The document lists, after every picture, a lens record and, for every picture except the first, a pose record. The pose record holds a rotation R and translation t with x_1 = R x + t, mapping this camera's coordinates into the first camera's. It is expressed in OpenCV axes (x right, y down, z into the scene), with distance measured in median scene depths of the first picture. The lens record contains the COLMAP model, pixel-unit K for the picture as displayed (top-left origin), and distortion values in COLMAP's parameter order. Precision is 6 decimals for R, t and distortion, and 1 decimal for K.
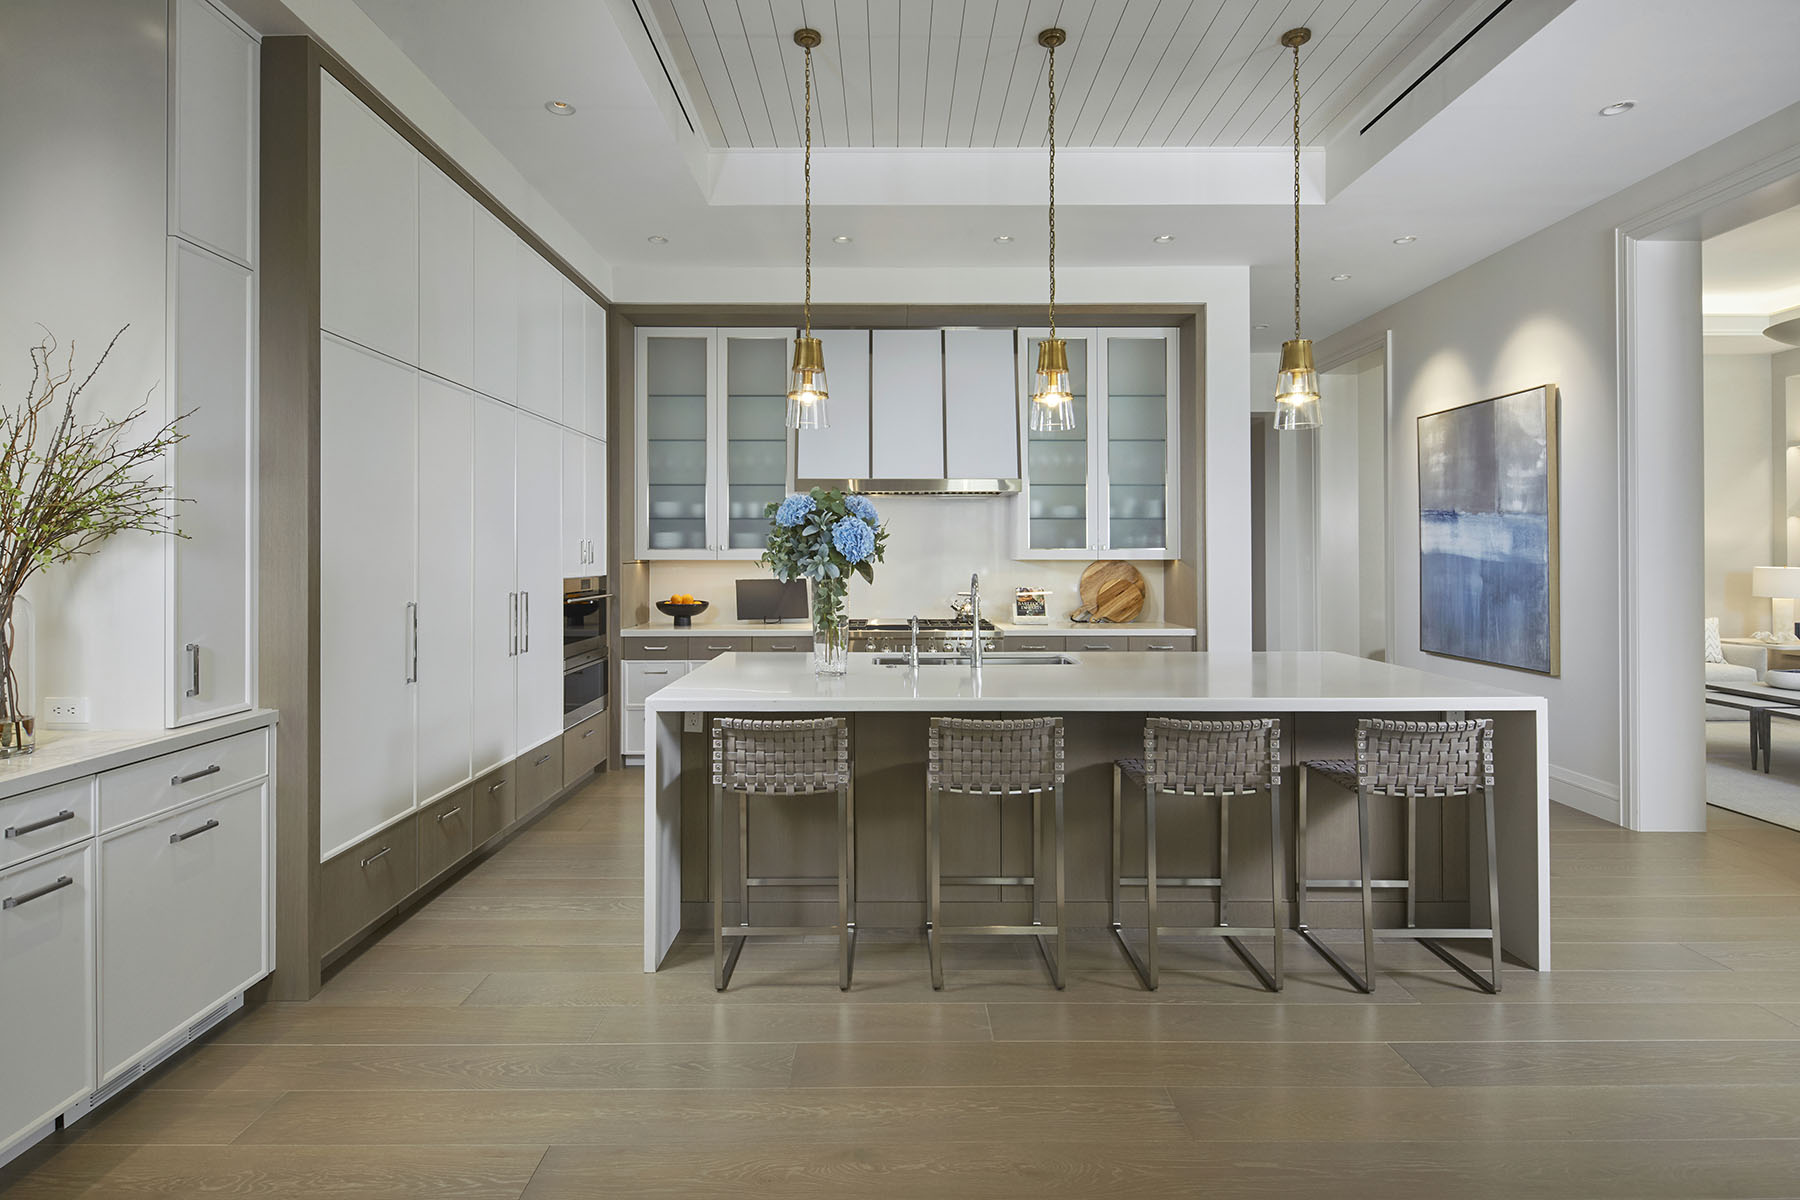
lens RADIAL K [[889.7, 0, 884.6], [0, 889.7, 550.8], [0, 0, 1]] dist [0.000643, -0.000548]
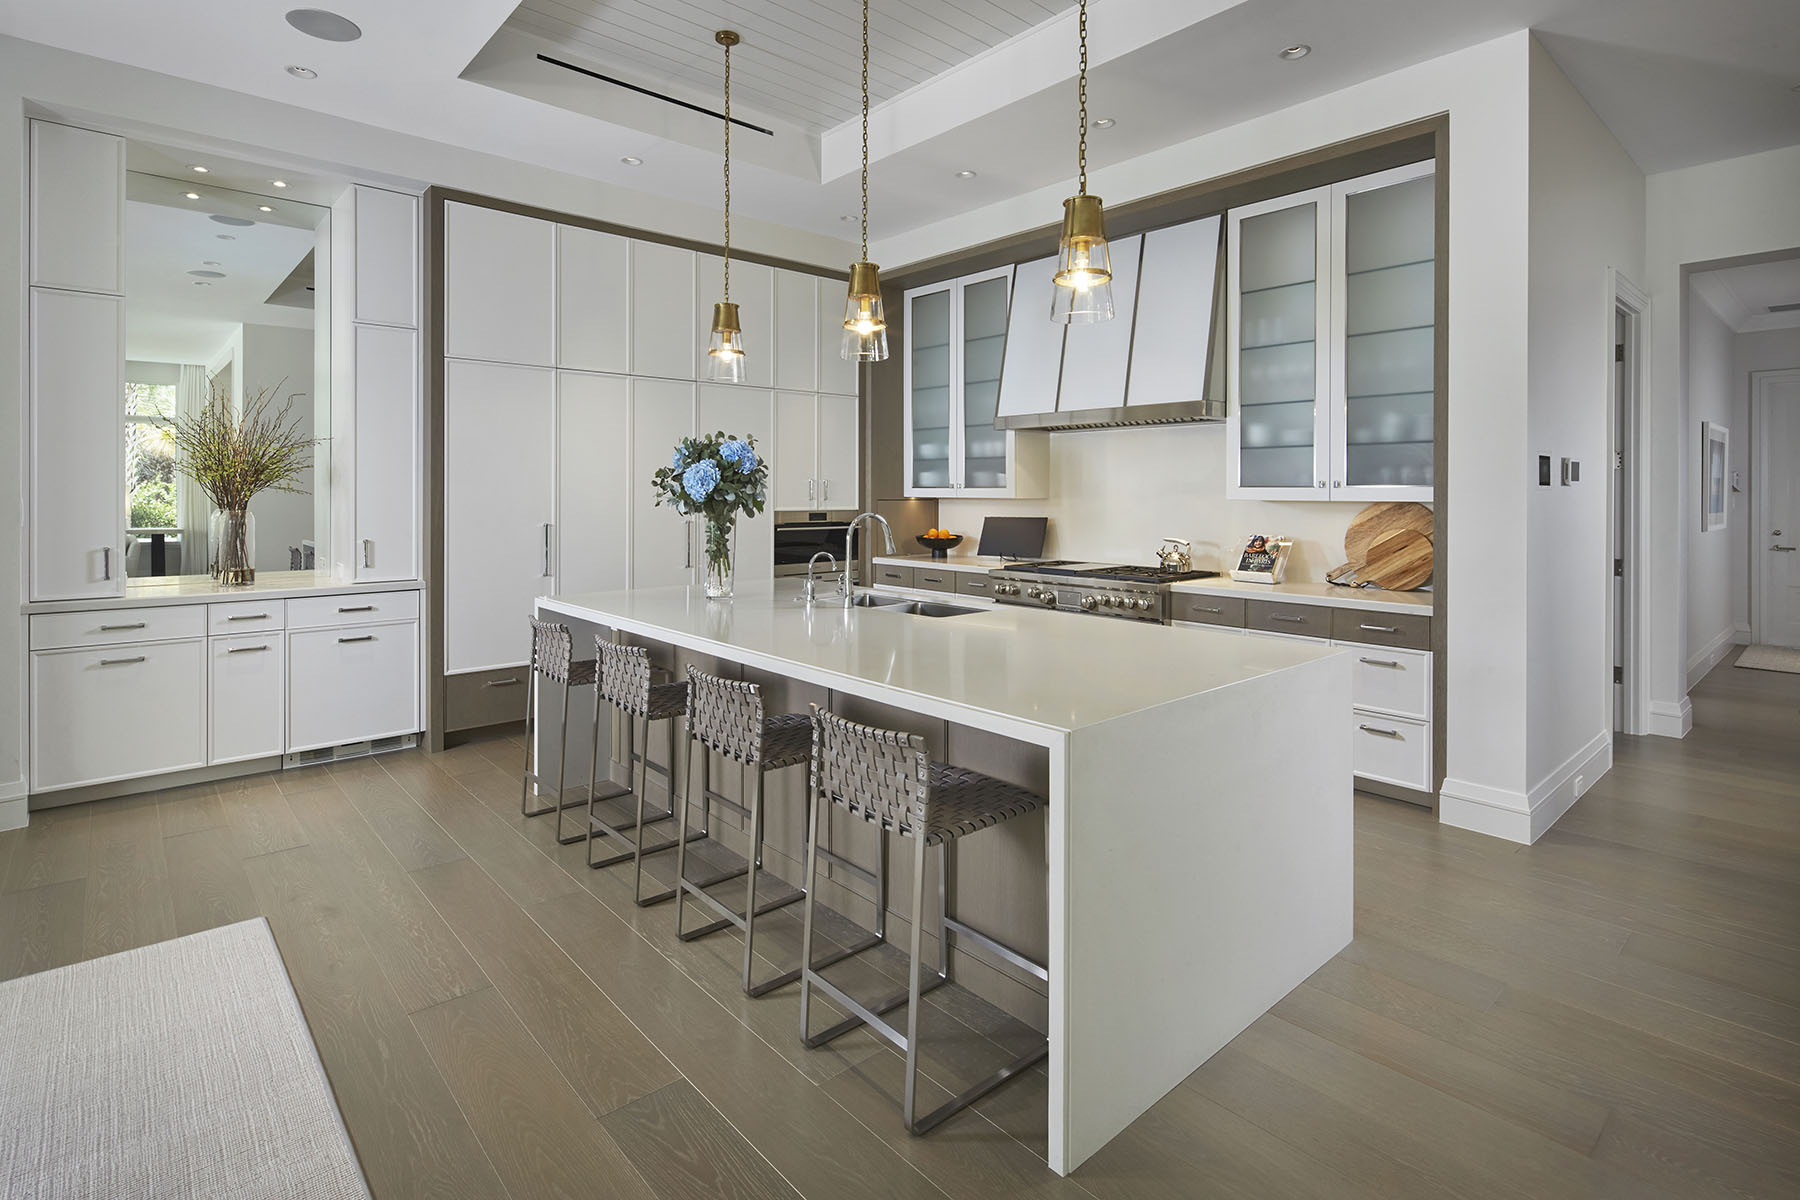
lens RADIAL K [[875.0, 0, 894.1], [0, 875.0, 497.6], [0, 0, 1]] dist [-0.000600, 0.000397]
pose [[0.664913, 0.006956, -0.746889, 0.551802], [0.000902, 0.999948, 0.010116, -0.000286], [0.746921, -0.007400, 0.664872, 0.255226]]
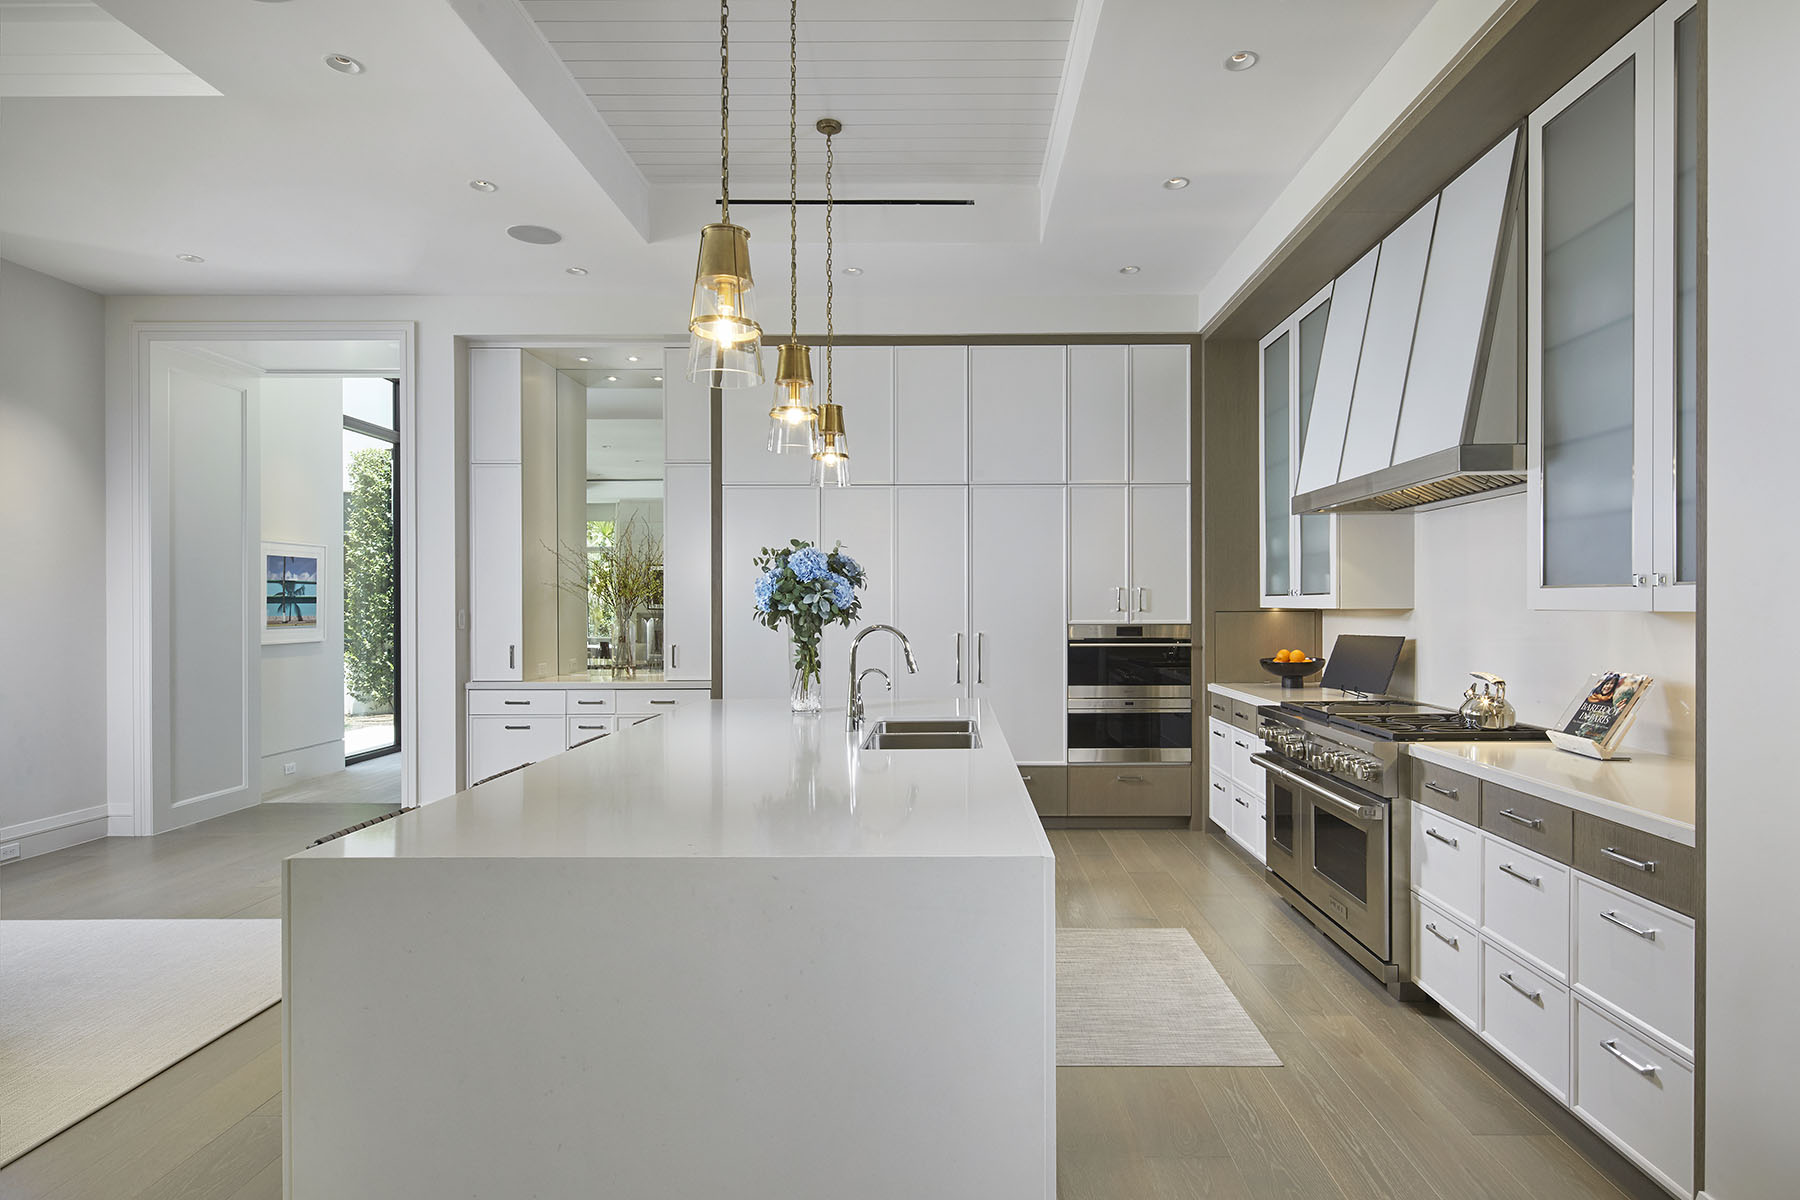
lens RADIAL K [[960.8, 0, 946.6], [0, 960.8, 613.3], [0, 0, 1]] dist [0.003144, 0.000147]
pose [[-0.001550, 0.008803, -0.999960, 0.676109], [0.008033, 0.999929, 0.008790, 0.005049], [0.999967, -0.008019, -0.001621, 0.705516]]
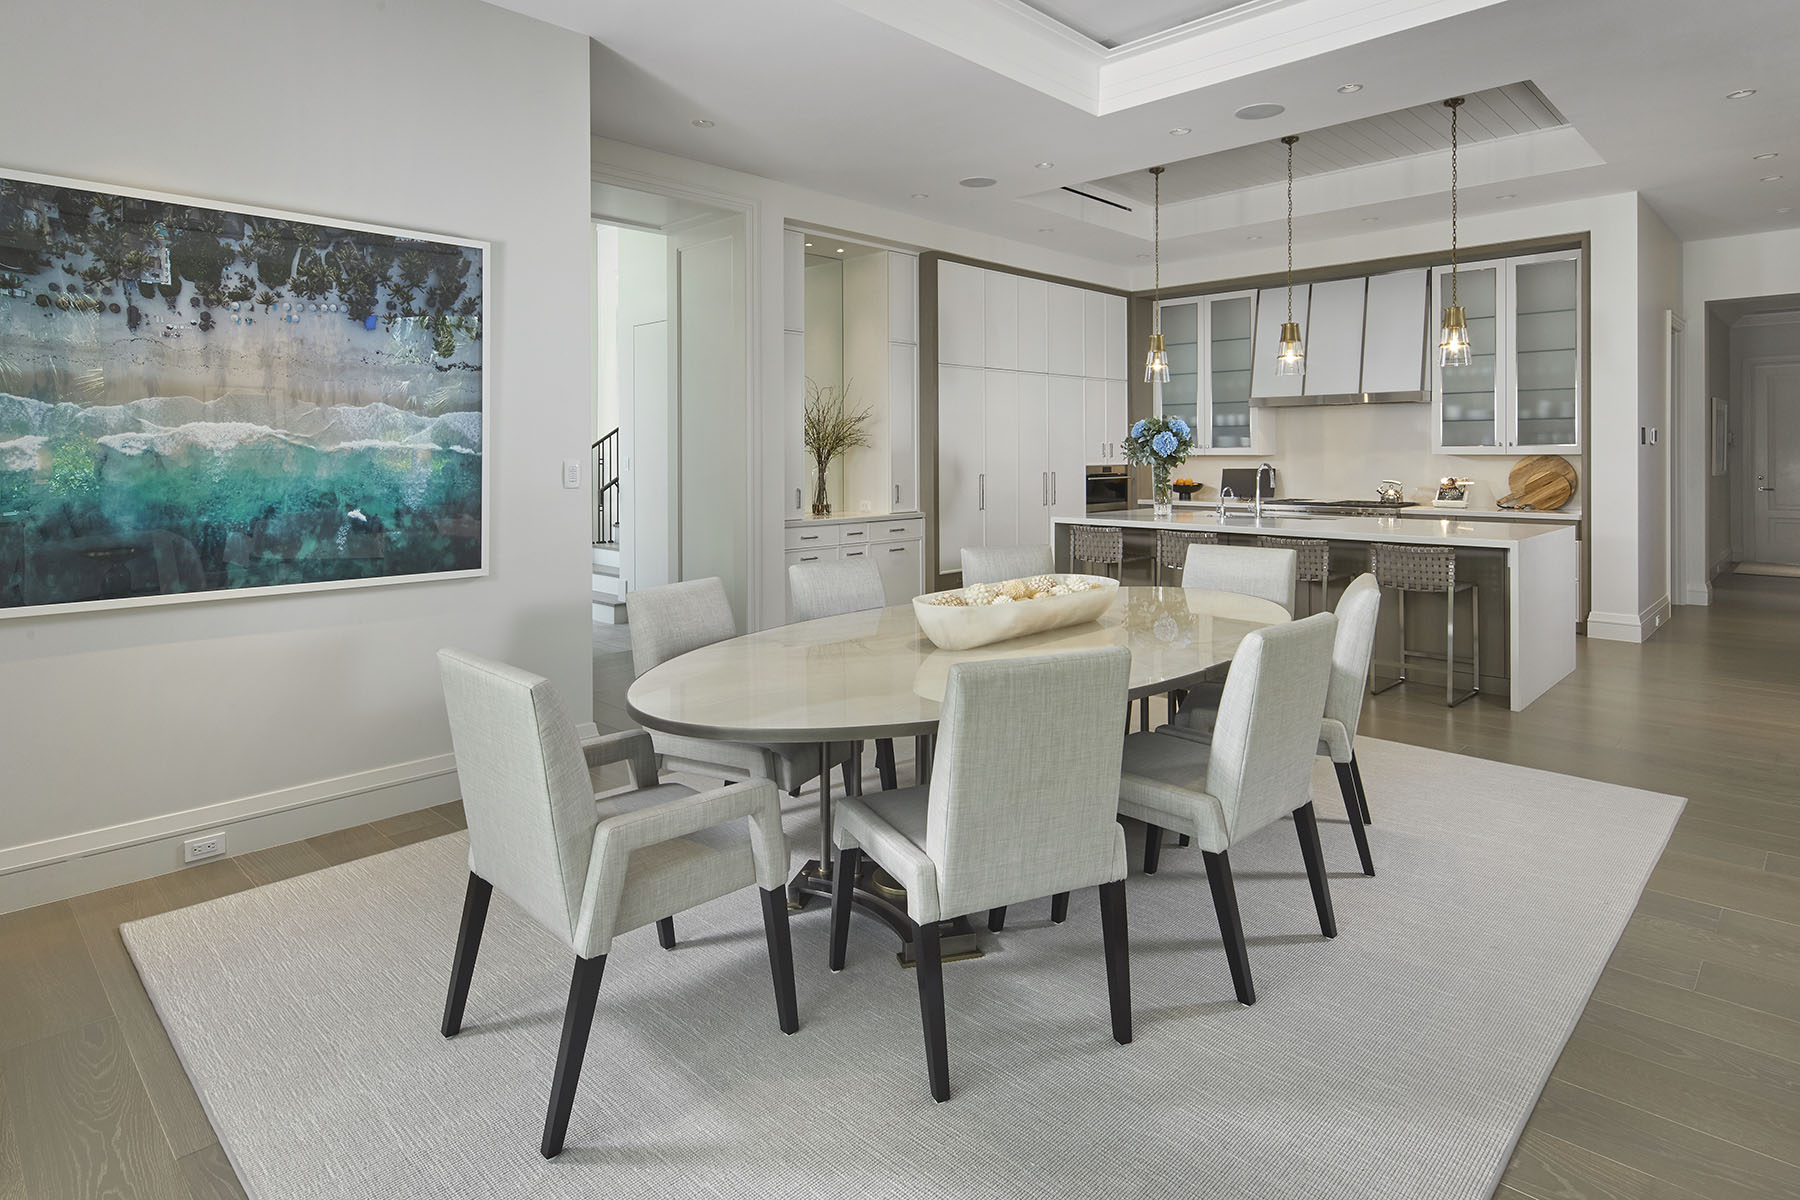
lens RADIAL K [[976.2, 0, 893.6], [0, 976.2, 460.7], [0, 0, 1]] dist [0.000566, -0.001016]
pose [[0.714383, 0.003343, -0.699747, 0.578705], [0.007863, 0.999887, 0.012804, -0.004807], [0.699711, -0.014649, 0.714276, -0.510548]]
